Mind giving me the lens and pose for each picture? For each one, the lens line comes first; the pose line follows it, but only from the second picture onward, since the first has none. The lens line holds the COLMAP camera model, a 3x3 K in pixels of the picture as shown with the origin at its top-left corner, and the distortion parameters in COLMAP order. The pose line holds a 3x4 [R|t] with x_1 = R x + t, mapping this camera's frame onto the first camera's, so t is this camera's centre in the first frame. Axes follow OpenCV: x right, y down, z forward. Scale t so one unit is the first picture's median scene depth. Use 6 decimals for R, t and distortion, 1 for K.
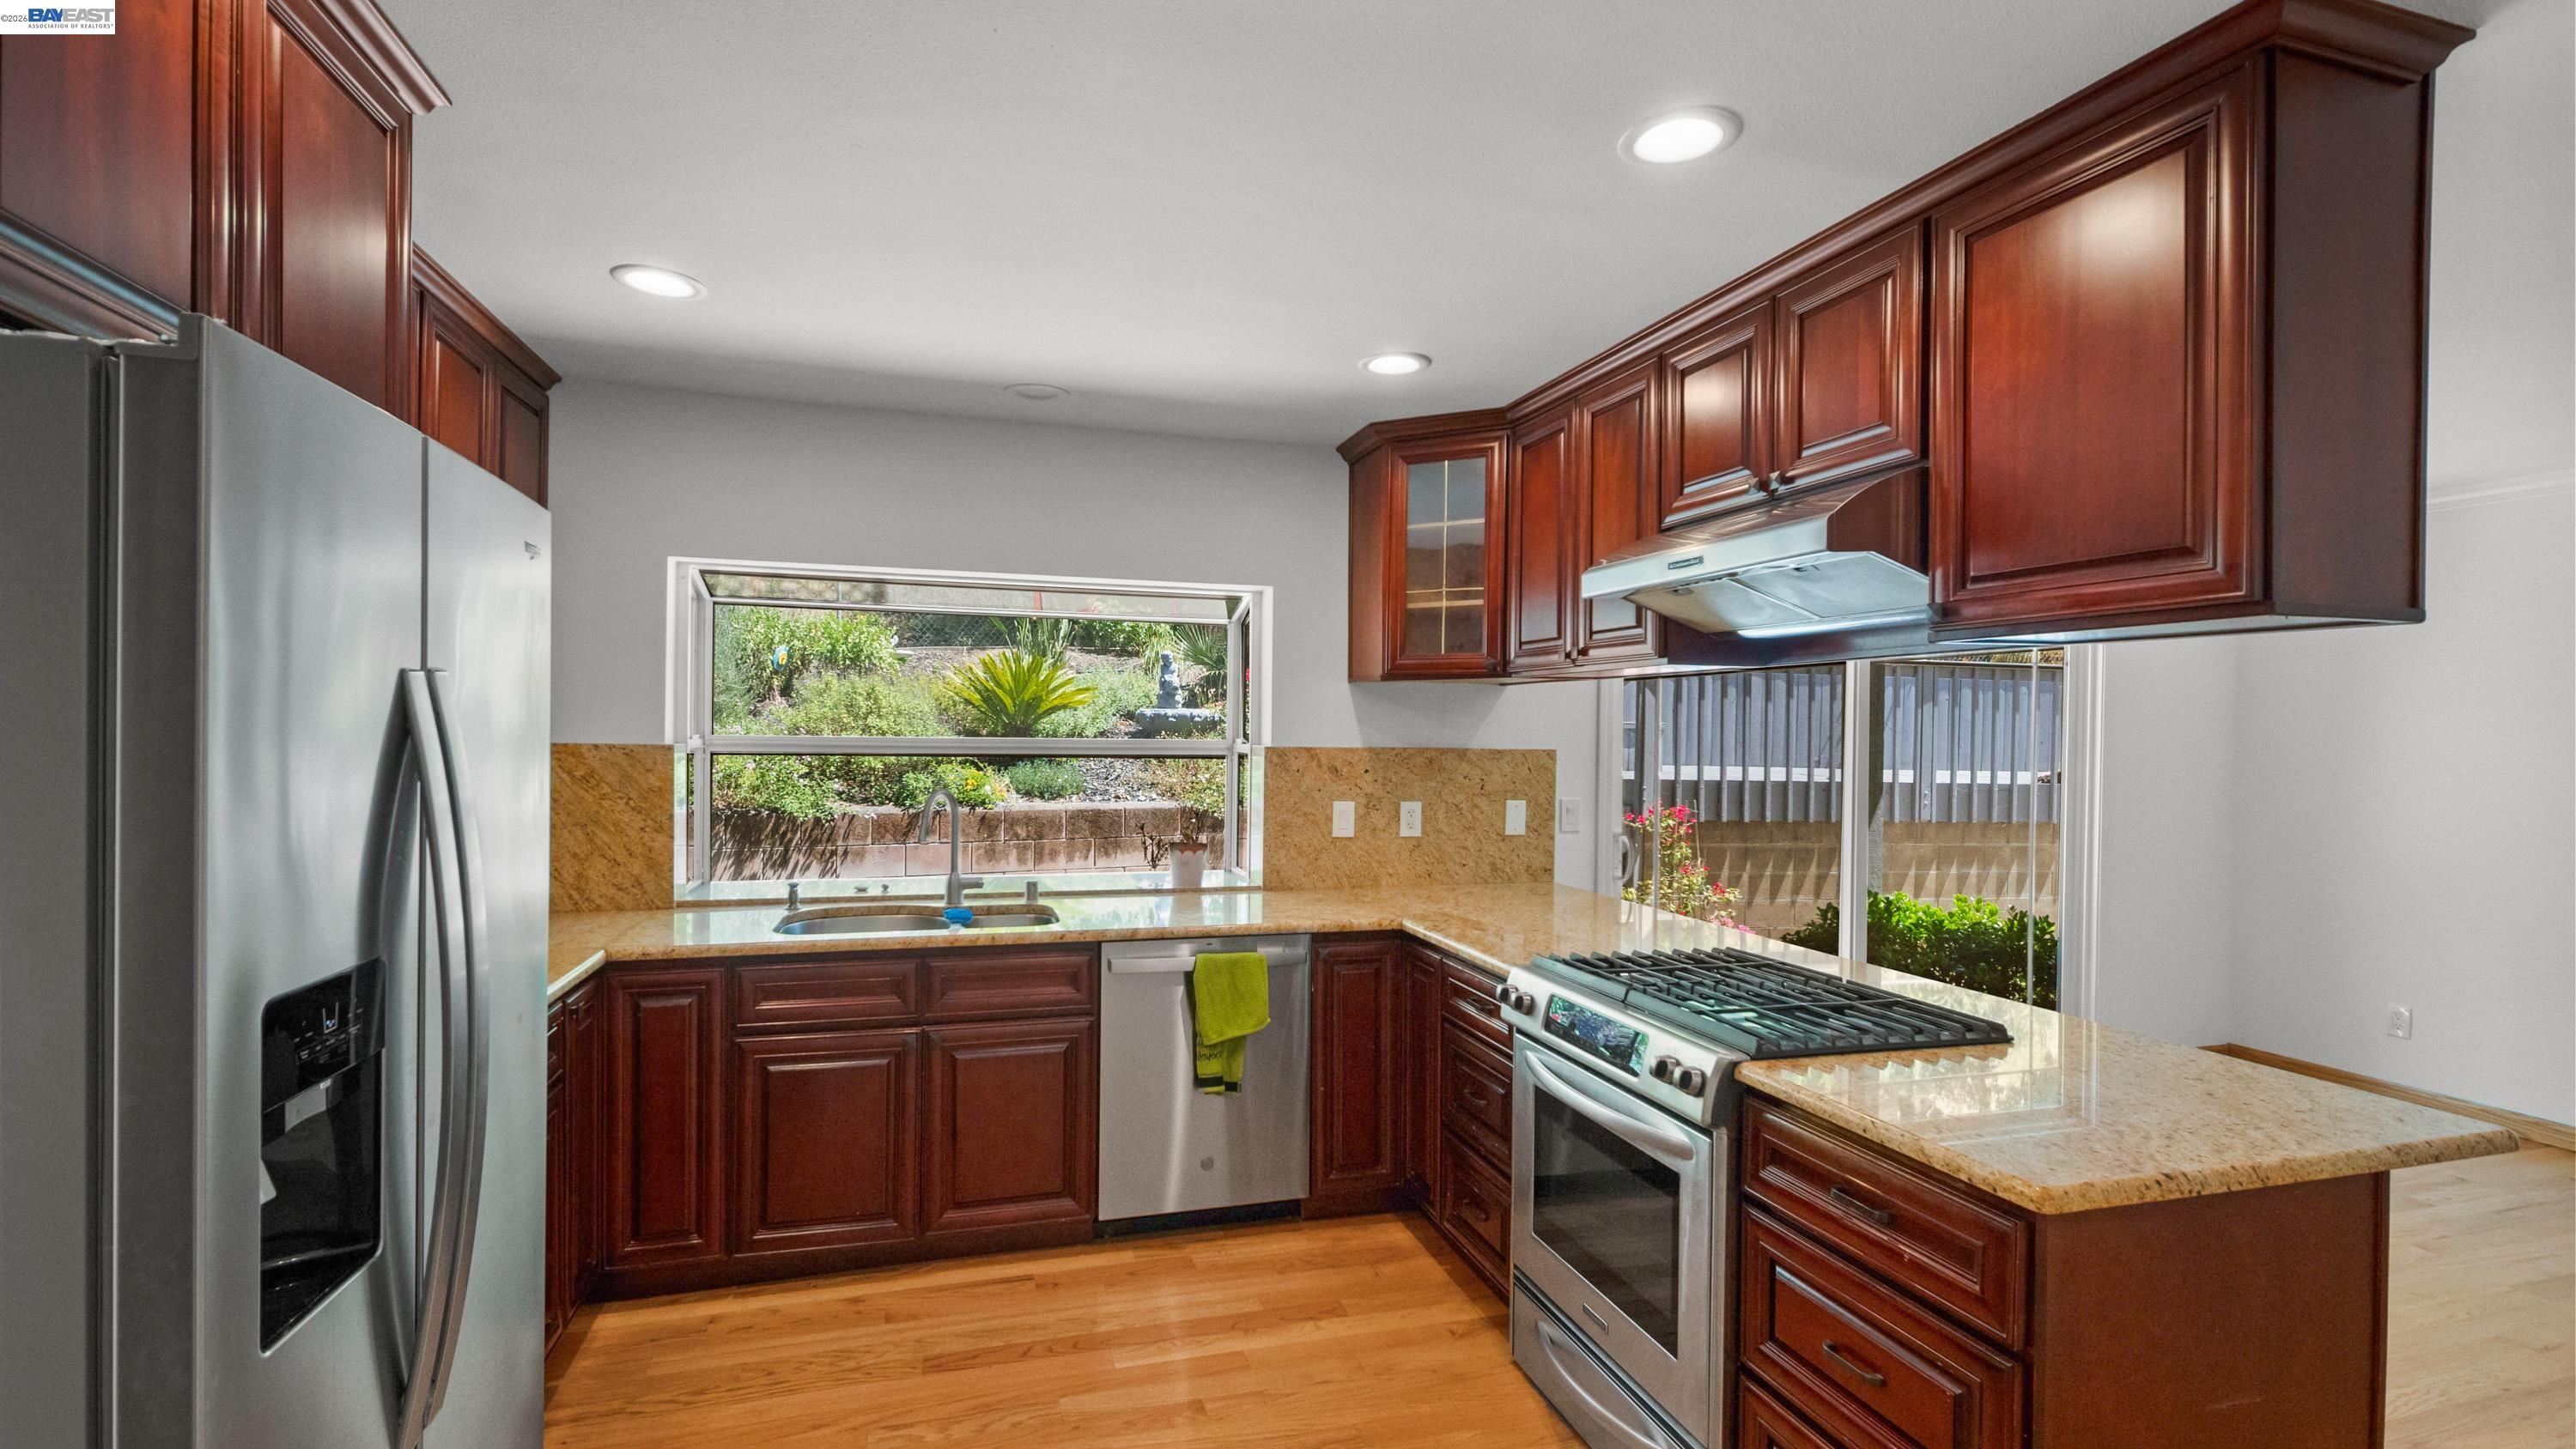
lens RADIAL K [[1159.9, 0, 1277.8], [0, 1159.9, 741.7], [0, 0, 1]] dist [0.015073, -0.007743]
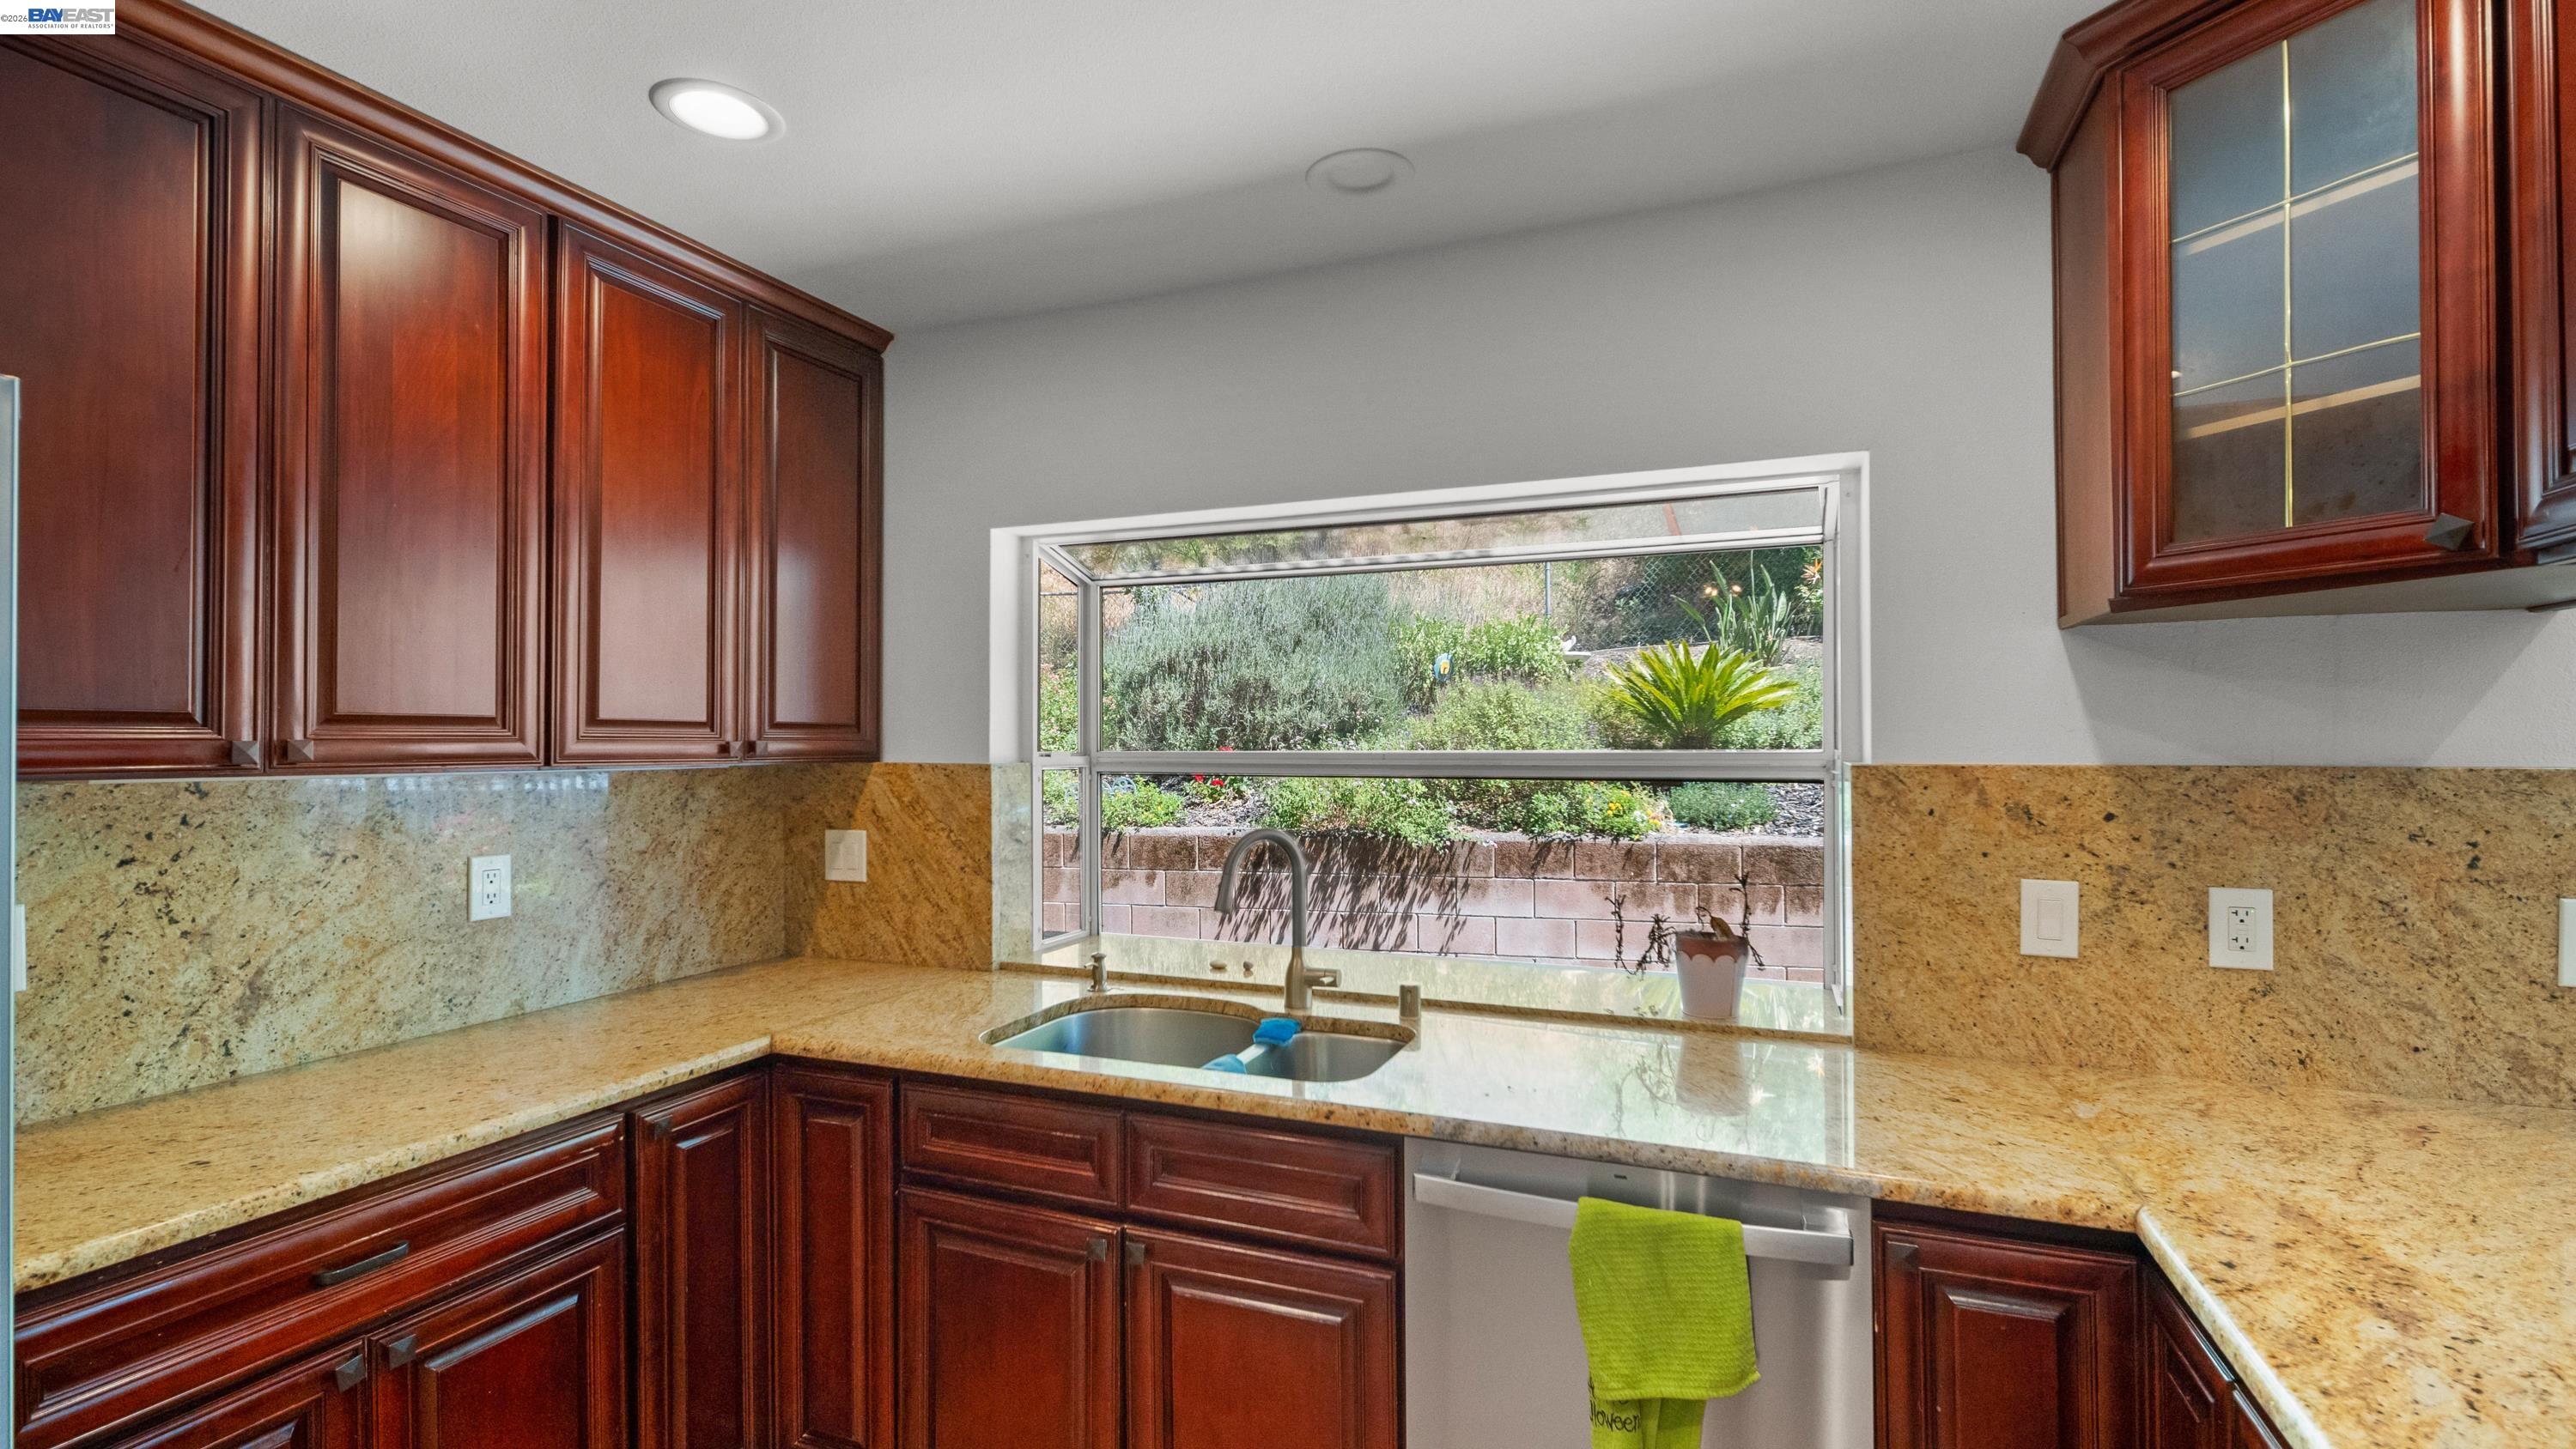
lens RADIAL K [[1159.9, 0, 1276.8], [0, 1159.9, 733.7], [0, 0, 1]] dist [0.015073, -0.007743]
pose [[0.780427, -0.018314, -0.624979, 0.138196], [0.006525, 0.999755, -0.021148, -0.000036], [0.625213, 0.012426, 0.780355, 0.546368]]
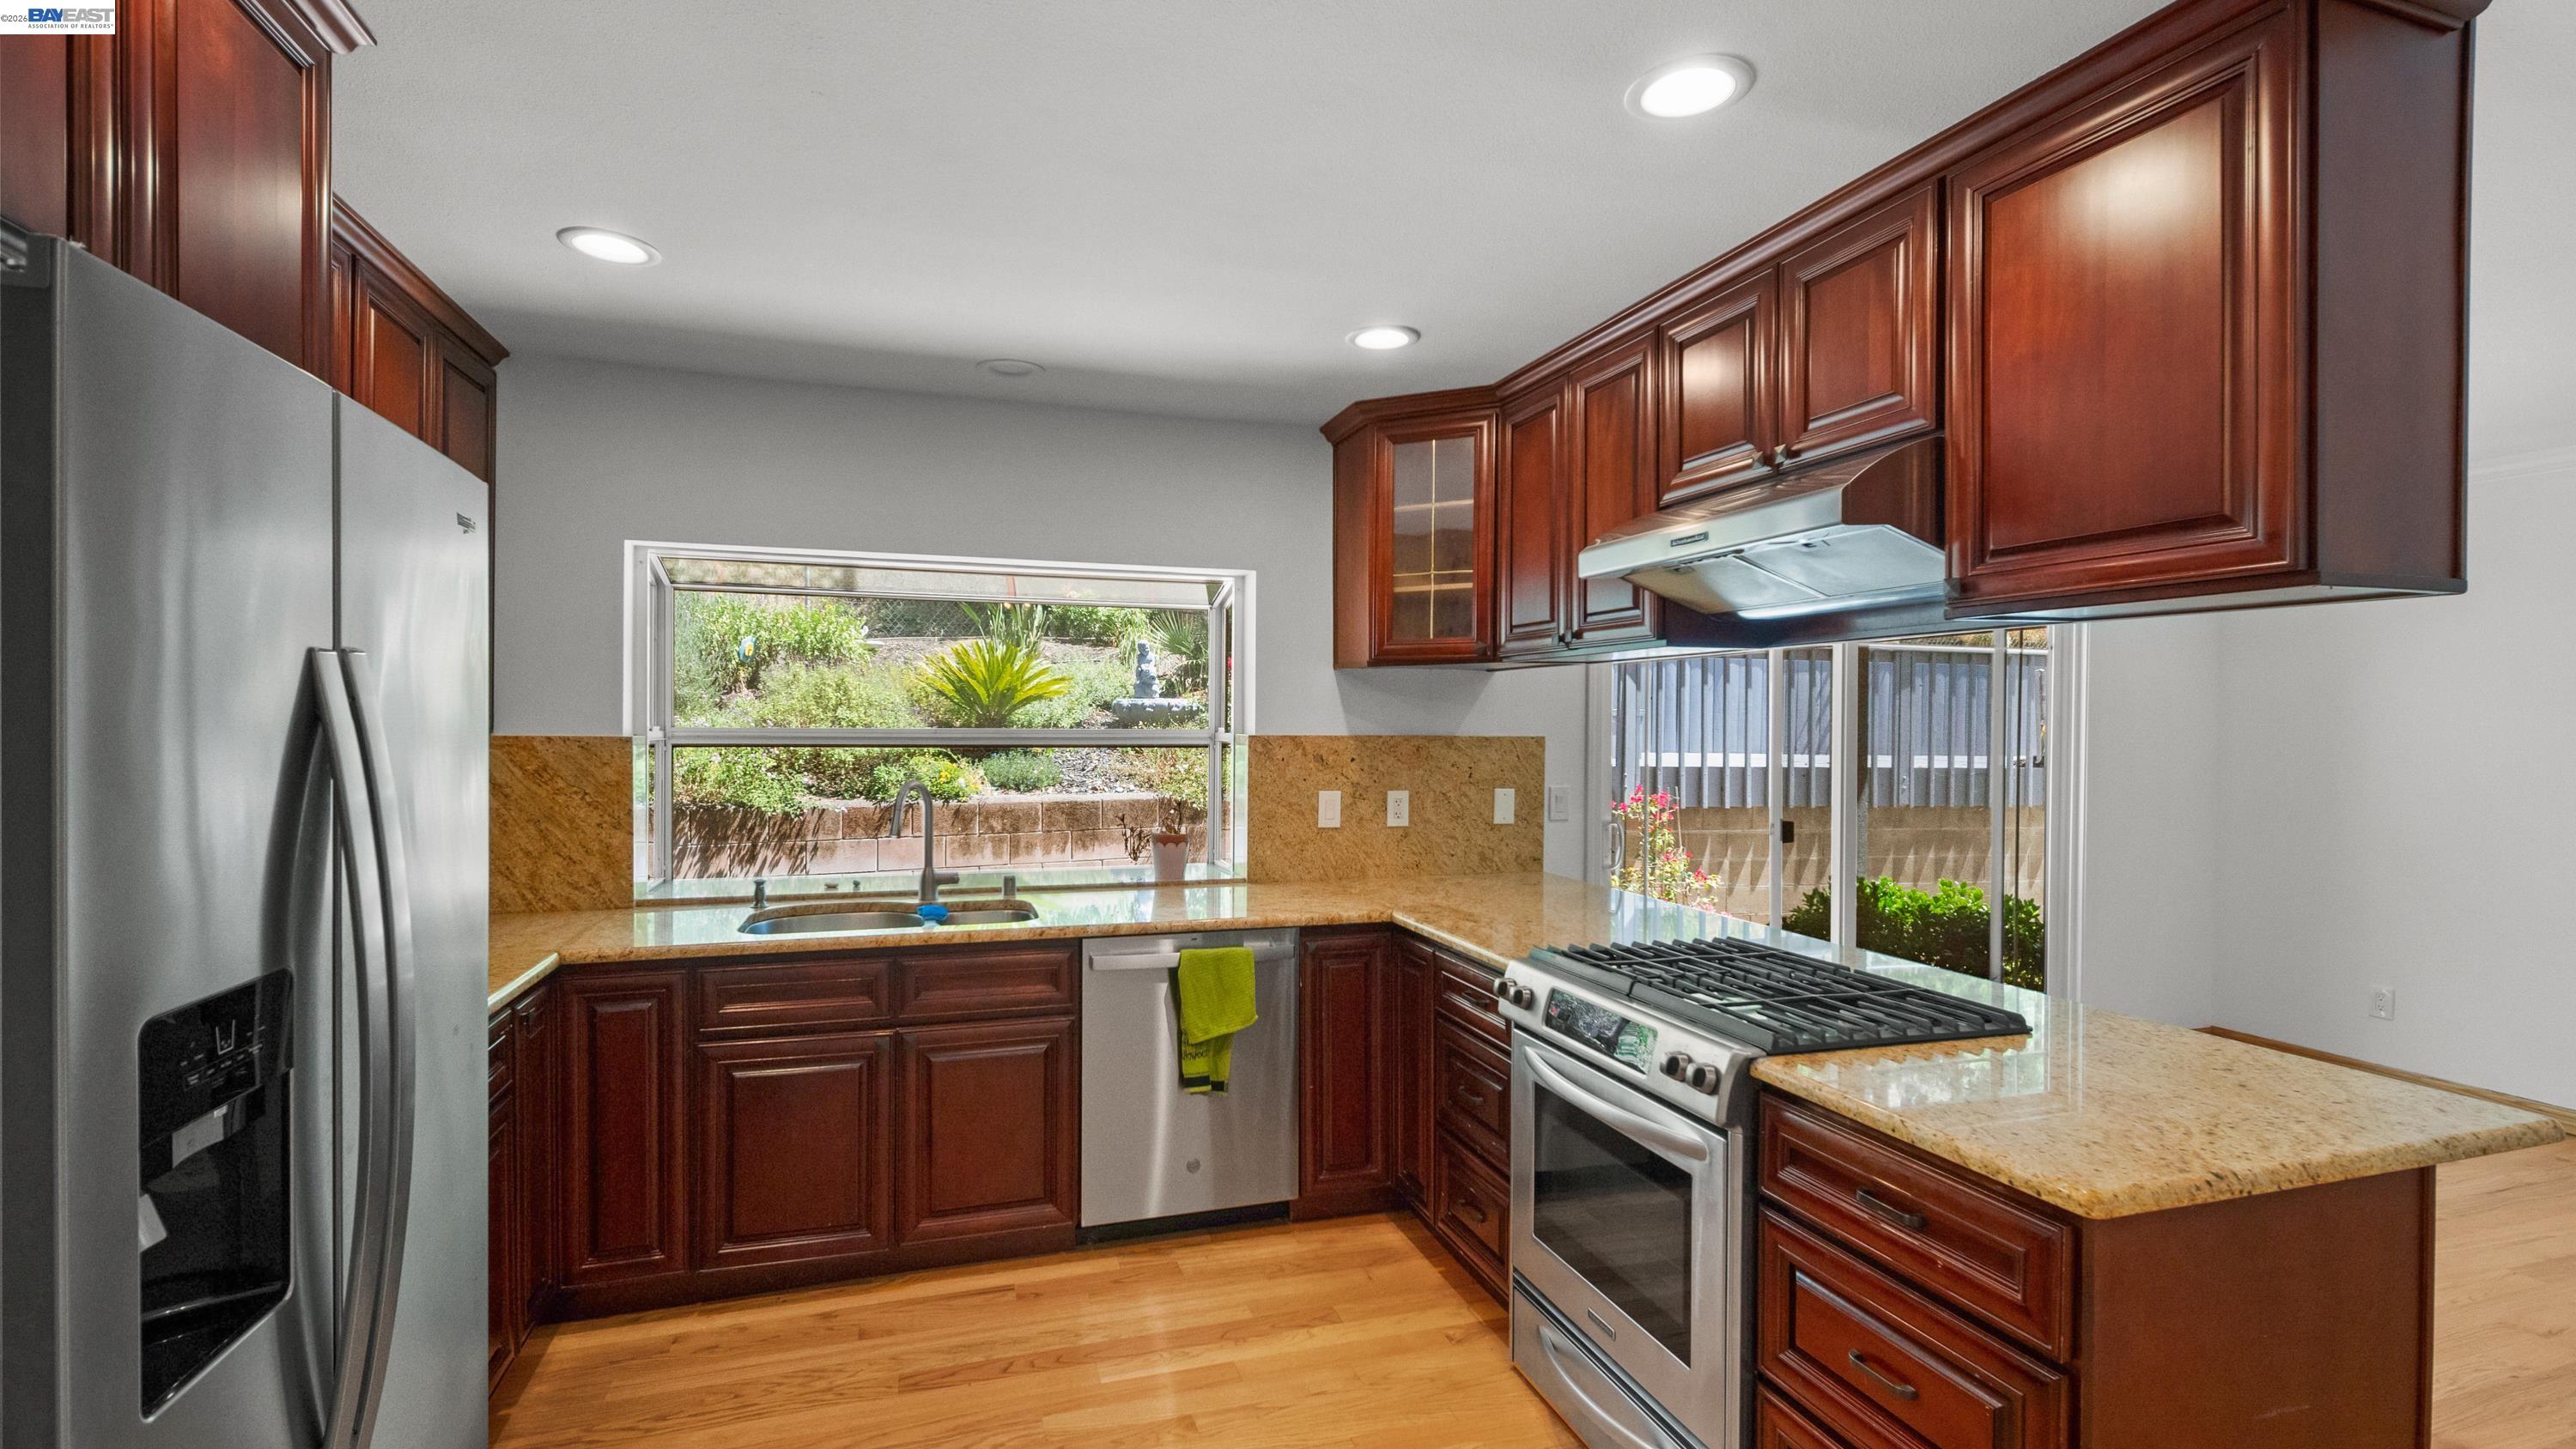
lens RADIAL K [[1159.9, 0, 1281.4], [0, 1159.9, 735.6], [0, 0, 1]] dist [0.015073, -0.007743]
pose [[0.999682, -0.006571, 0.024342, -0.008994], [0.006516, 0.999976, 0.002338, 0.003181], [-0.024357, -0.002179, 0.999701, 0.032399]]
